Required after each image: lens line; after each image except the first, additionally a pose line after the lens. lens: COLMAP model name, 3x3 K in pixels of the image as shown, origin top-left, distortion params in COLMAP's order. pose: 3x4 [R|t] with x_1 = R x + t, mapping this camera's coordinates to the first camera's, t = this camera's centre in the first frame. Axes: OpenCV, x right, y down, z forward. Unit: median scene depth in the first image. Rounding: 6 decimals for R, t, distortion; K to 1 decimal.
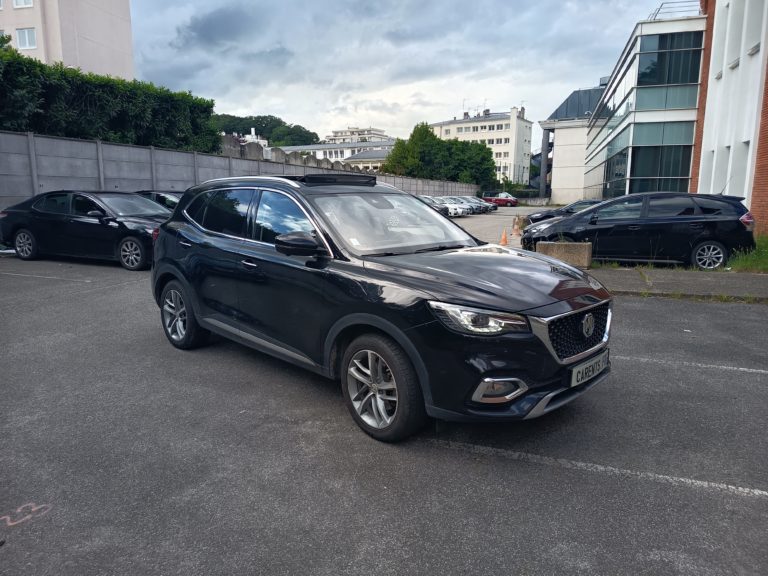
lens RADIAL K [[529.8, 0, 382.1], [0, 529.8, 290.3], [0, 0, 1]] dist [0.052457, -0.063062]
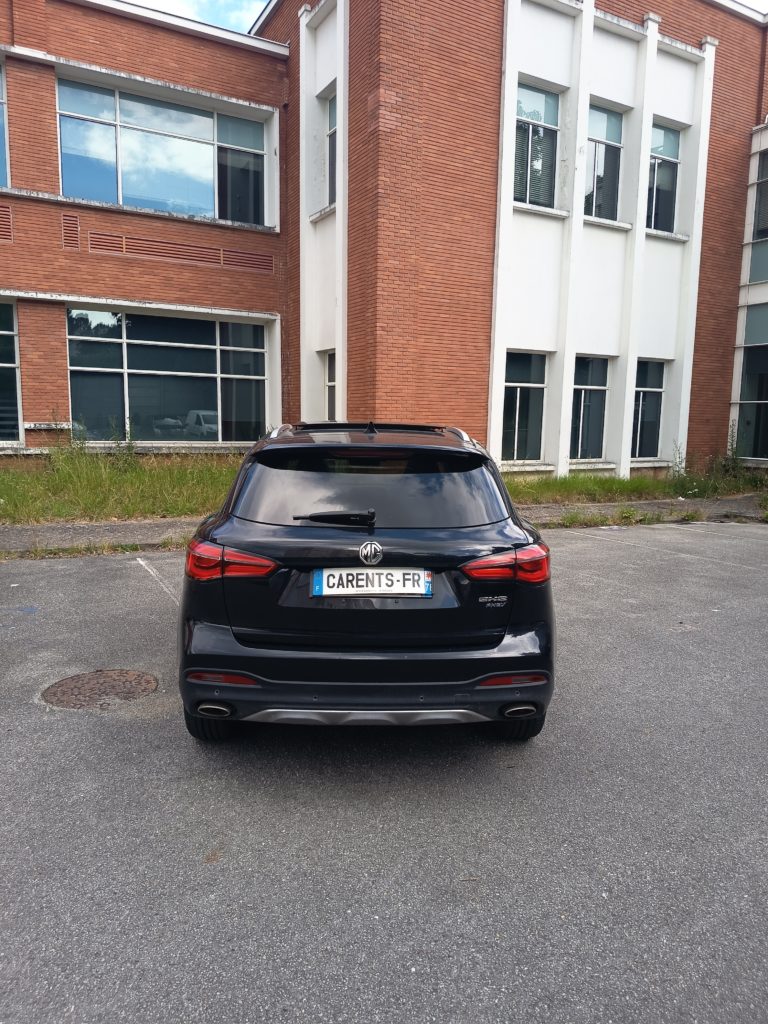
lens RADIAL K [[706.4, 0, 384.3], [0, 706.4, 512.0], [0, 0, 1]] dist [0.052457, -0.063062]
pose [[-0.720107, -0.100414, 0.686559, -0.238967], [0.105001, 0.962308, 0.250875, -0.098077], [-0.685872, 0.252746, -0.682421, 0.485472]]
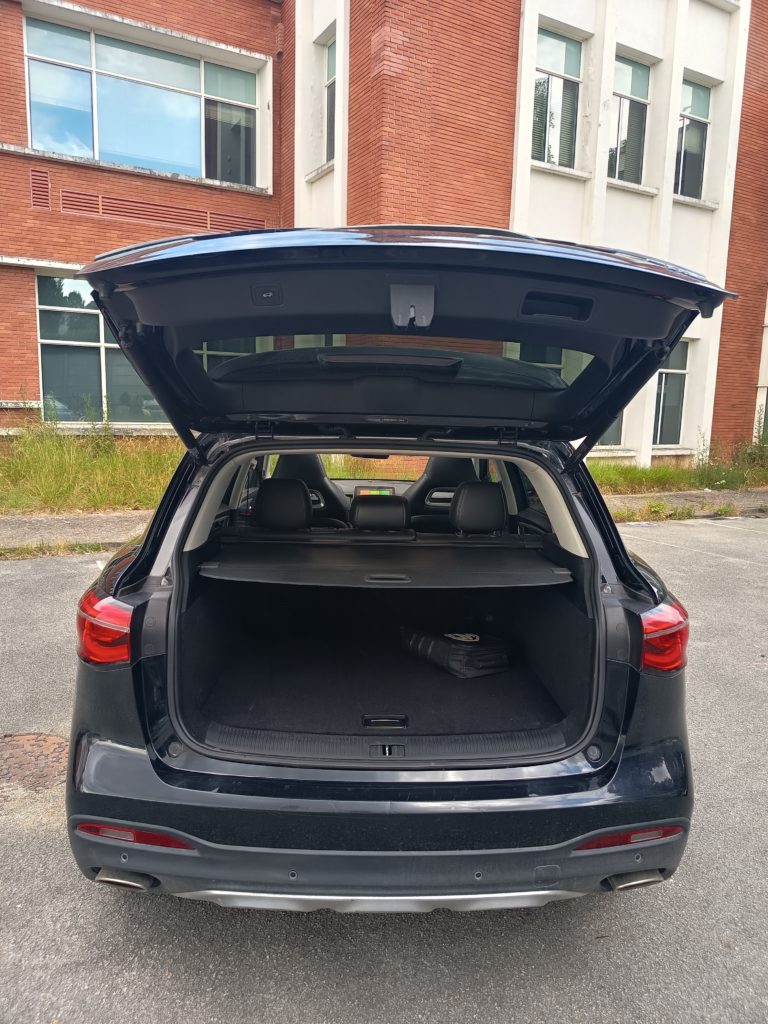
lens RADIAL K [[706.4, 0, 382.9], [0, 706.4, 510.3], [0, 0, 1]] dist [0.052457, -0.063062]
pose [[-0.721480, -0.120701, 0.681835, -0.182272], [0.096385, 0.957598, 0.271506, -0.087279], [-0.685695, 0.261605, -0.679254, 0.435057]]
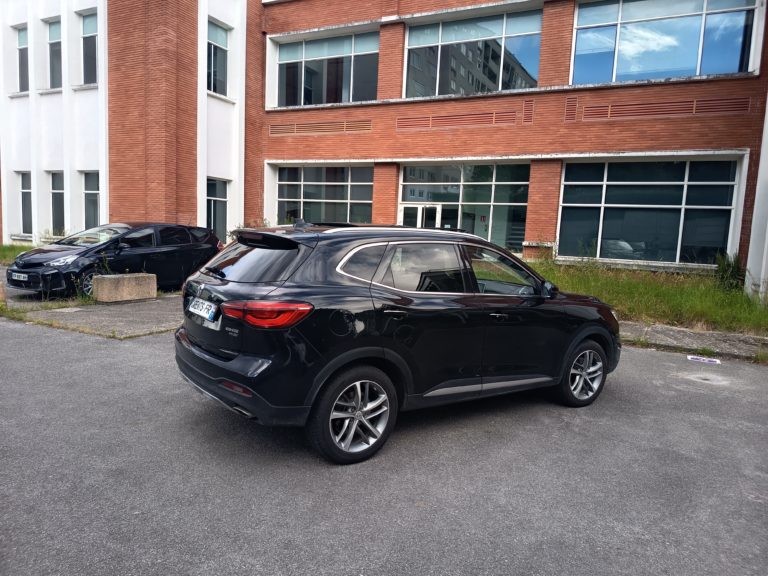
lens RADIAL K [[529.8, 0, 391.3], [0, 529.8, 292.5], [0, 0, 1]] dist [0.052457, -0.063062]
pose [[0.155839, -0.105518, 0.982130, -0.327464], [0.125269, 0.988361, 0.086311, -0.053228], [-0.979807, 0.109580, 0.167243, 0.253966]]
